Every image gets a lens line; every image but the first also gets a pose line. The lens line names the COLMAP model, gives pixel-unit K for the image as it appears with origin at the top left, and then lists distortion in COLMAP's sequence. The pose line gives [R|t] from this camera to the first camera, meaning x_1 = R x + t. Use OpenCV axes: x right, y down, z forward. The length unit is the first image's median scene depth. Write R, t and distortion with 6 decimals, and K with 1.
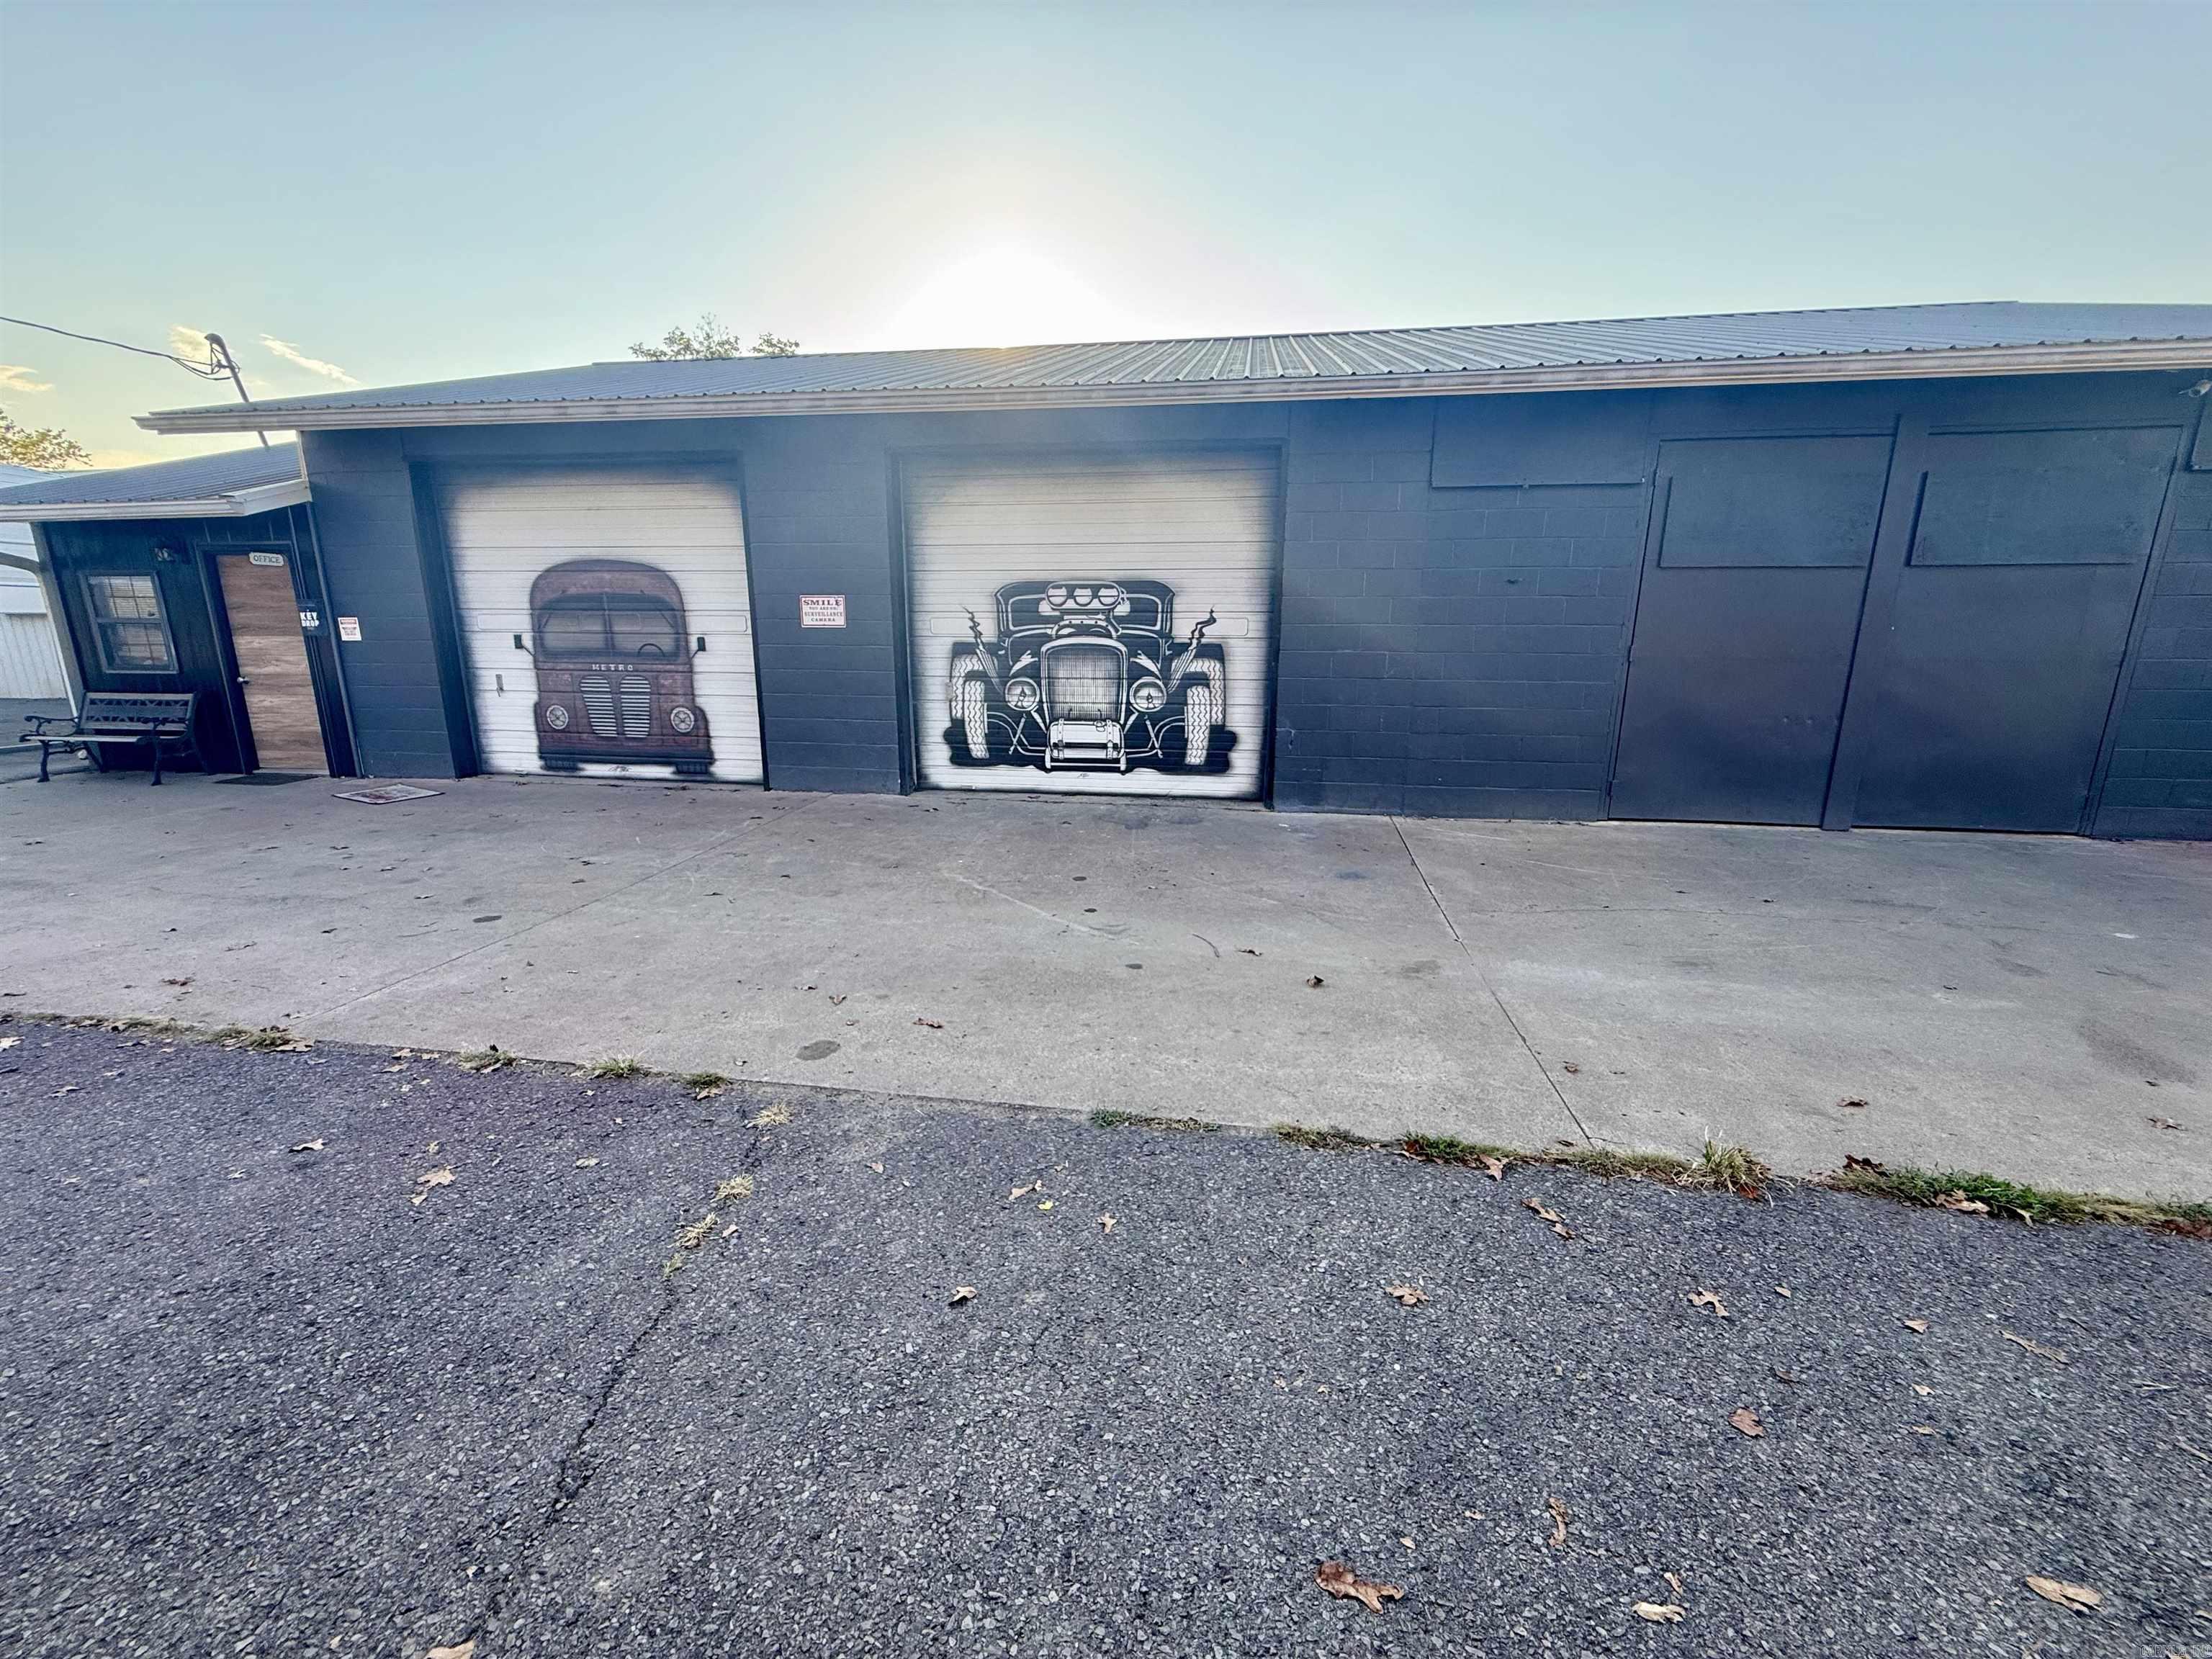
lens RADIAL K [[880.9, 0, 1094.9], [0, 880.9, 824.6], [0, 0, 1]] dist [0.001656, -0.000334]
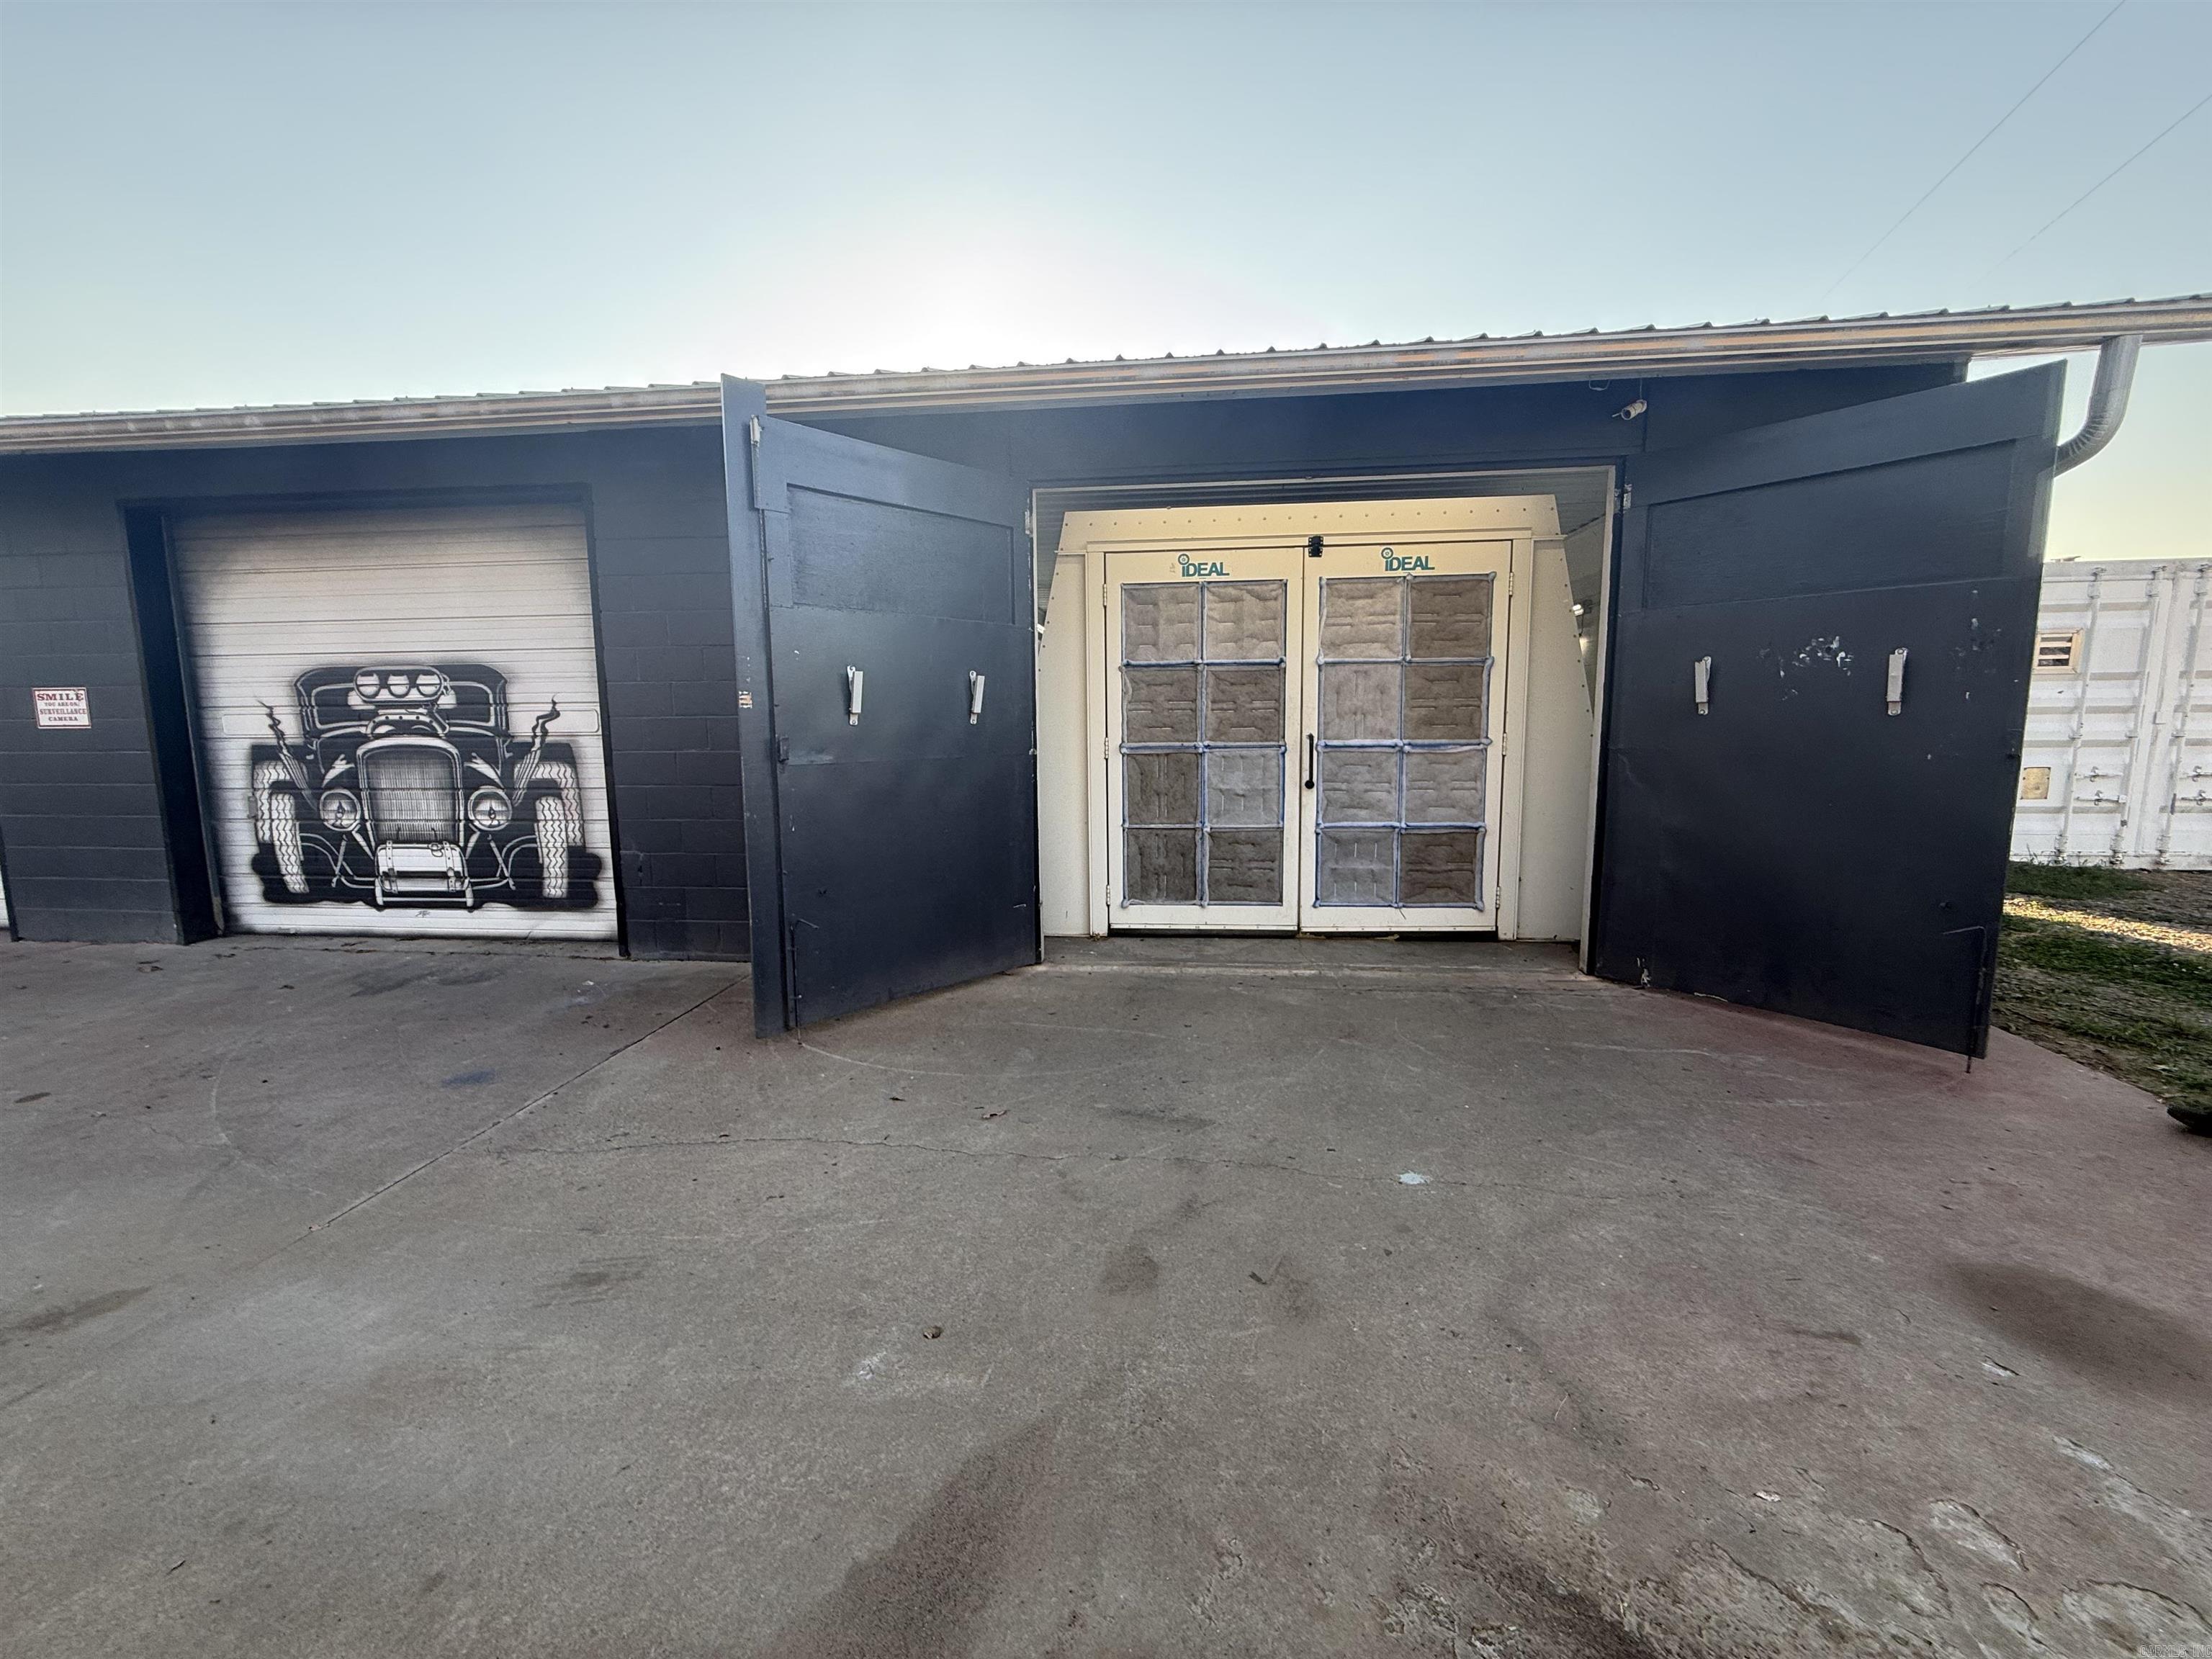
lens RADIAL K [[880.9, 0, 1098.7], [0, 880.9, 826.1], [0, 0, 1]] dist [0.001656, -0.000334]
pose [[0.998983, -0.017357, 0.041611, 0.544529], [0.021474, 0.994693, -0.100626, -0.041495], [-0.039644, 0.101418, 0.994054, 0.203621]]
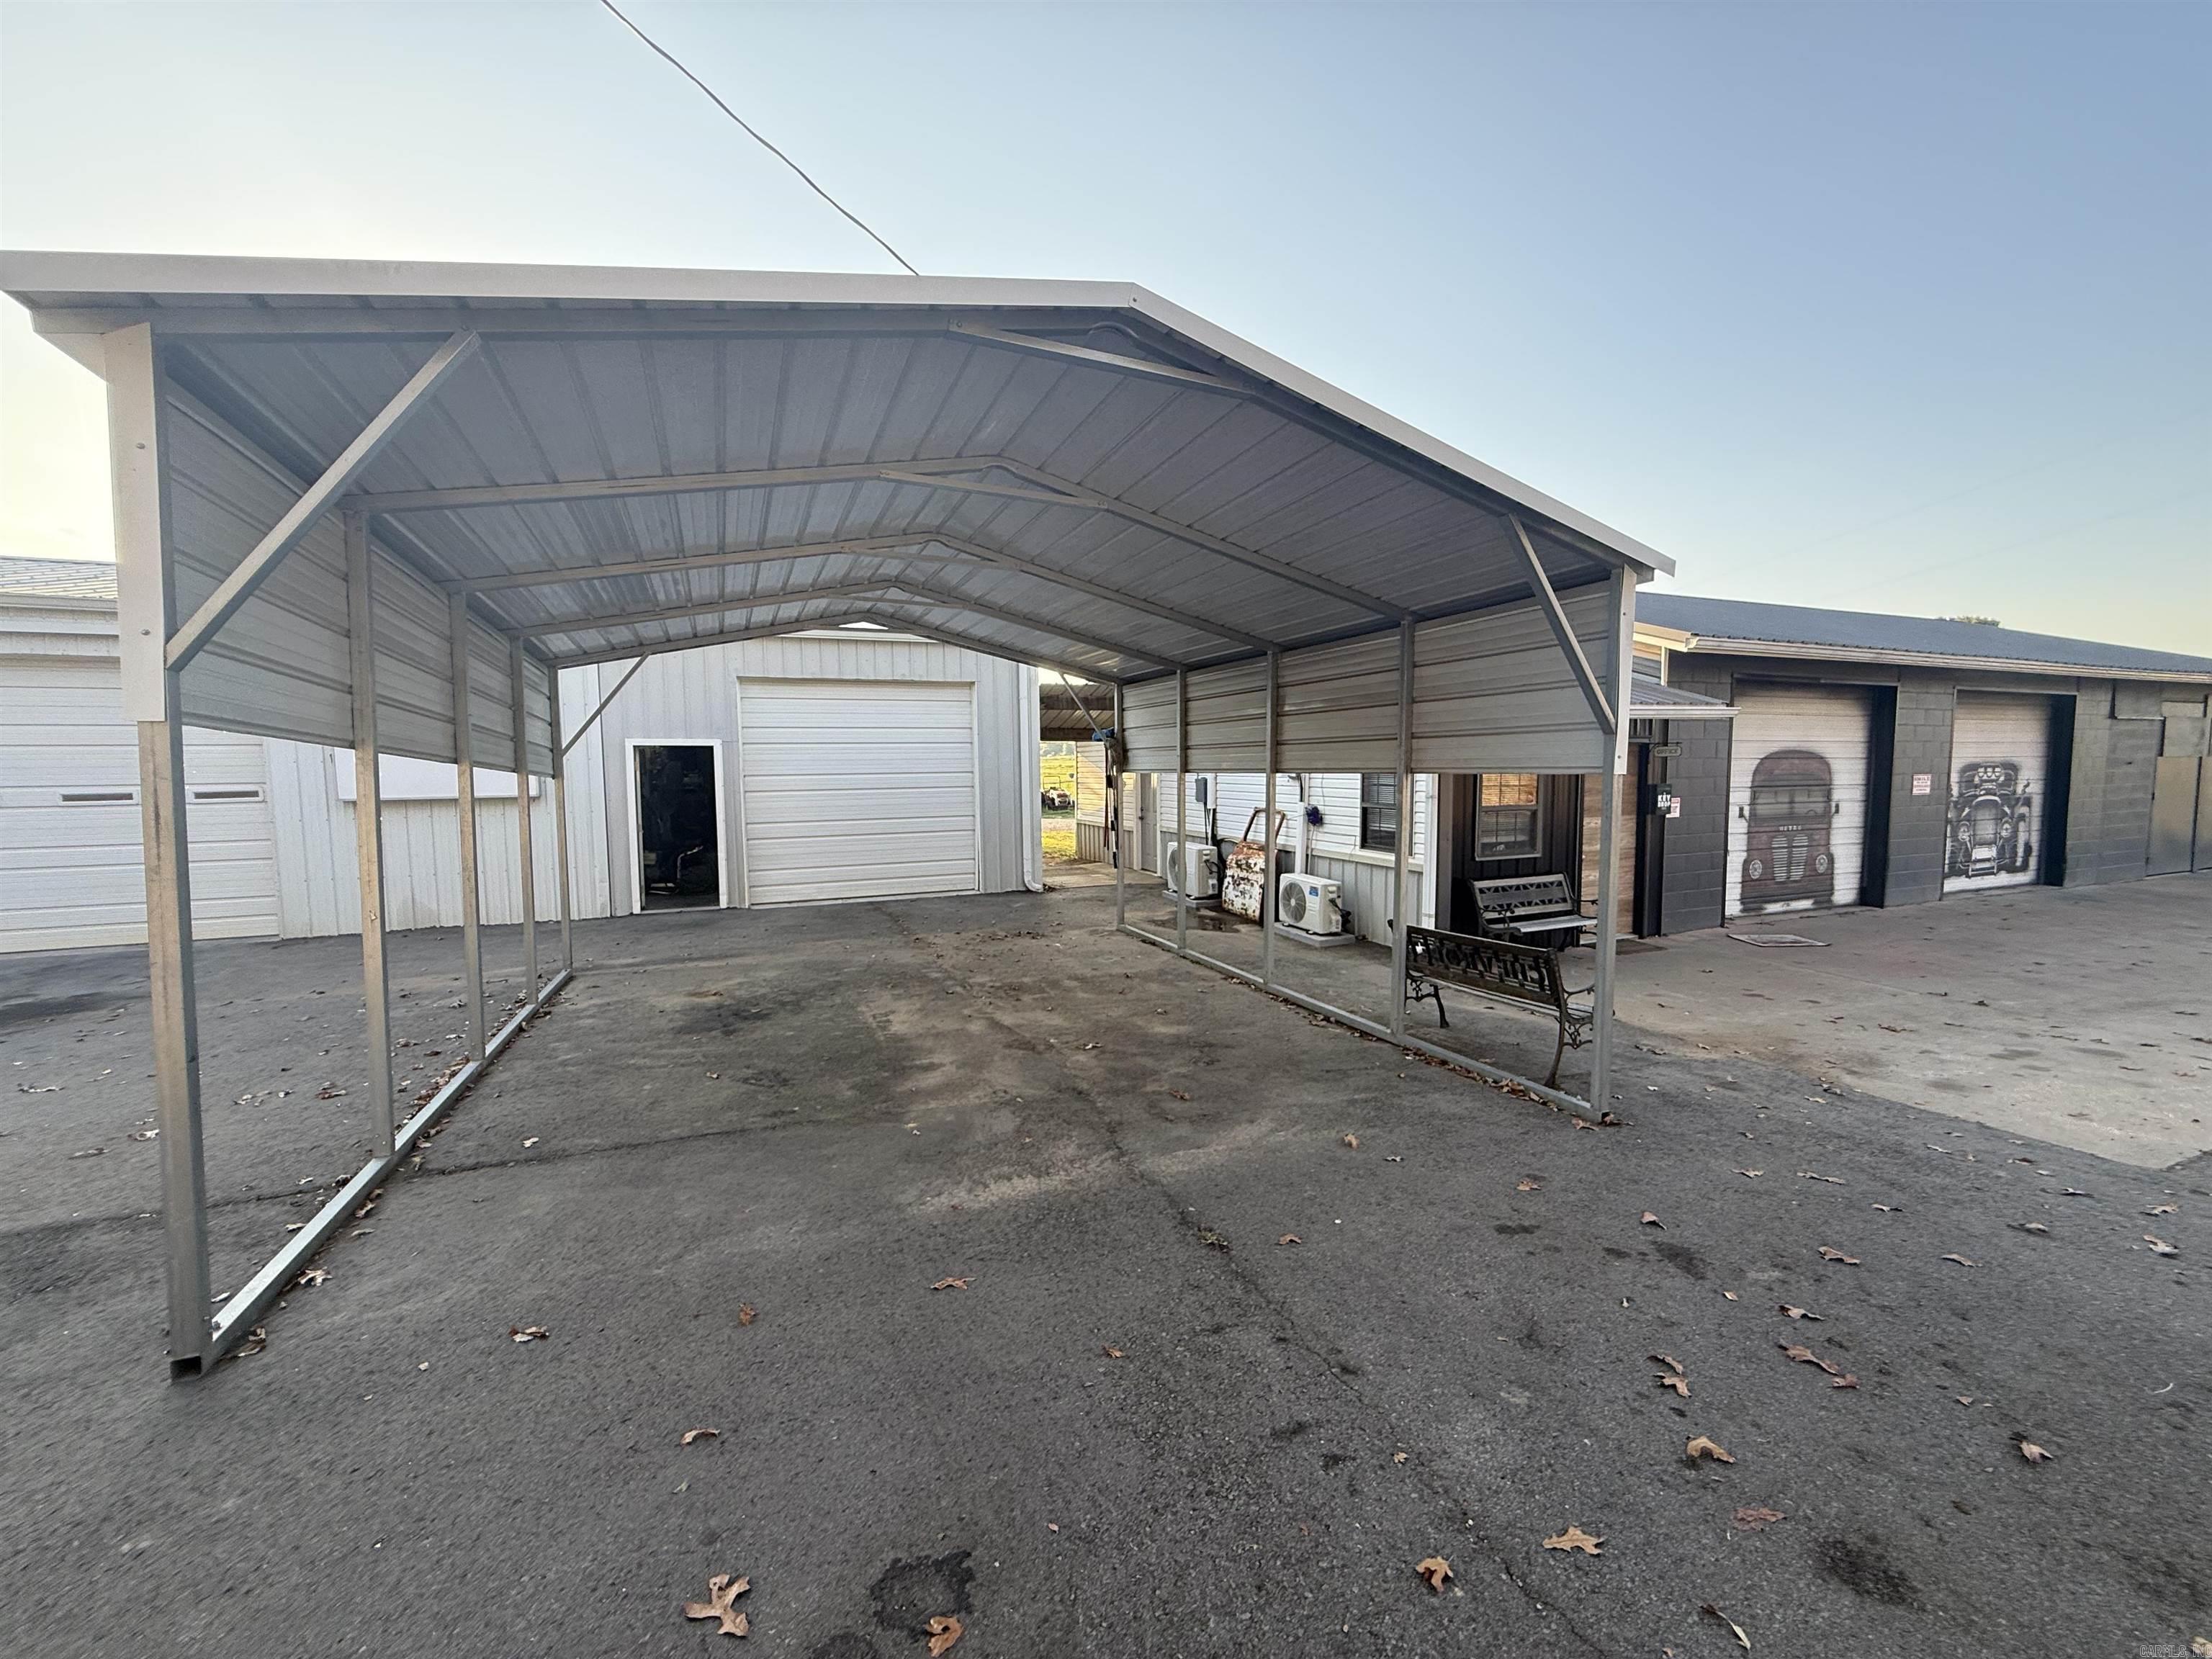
lens RADIAL K [[880.9, 0, 1106.3], [0, 880.9, 828.5], [0, 0, 1]] dist [0.001656, -0.000334]
pose [[0.854082, -0.050764, 0.517655, -2.239189], [0.125340, 0.985985, -0.110108, -0.170698], [-0.504810, 0.158924, 0.848475, 0.416839]]
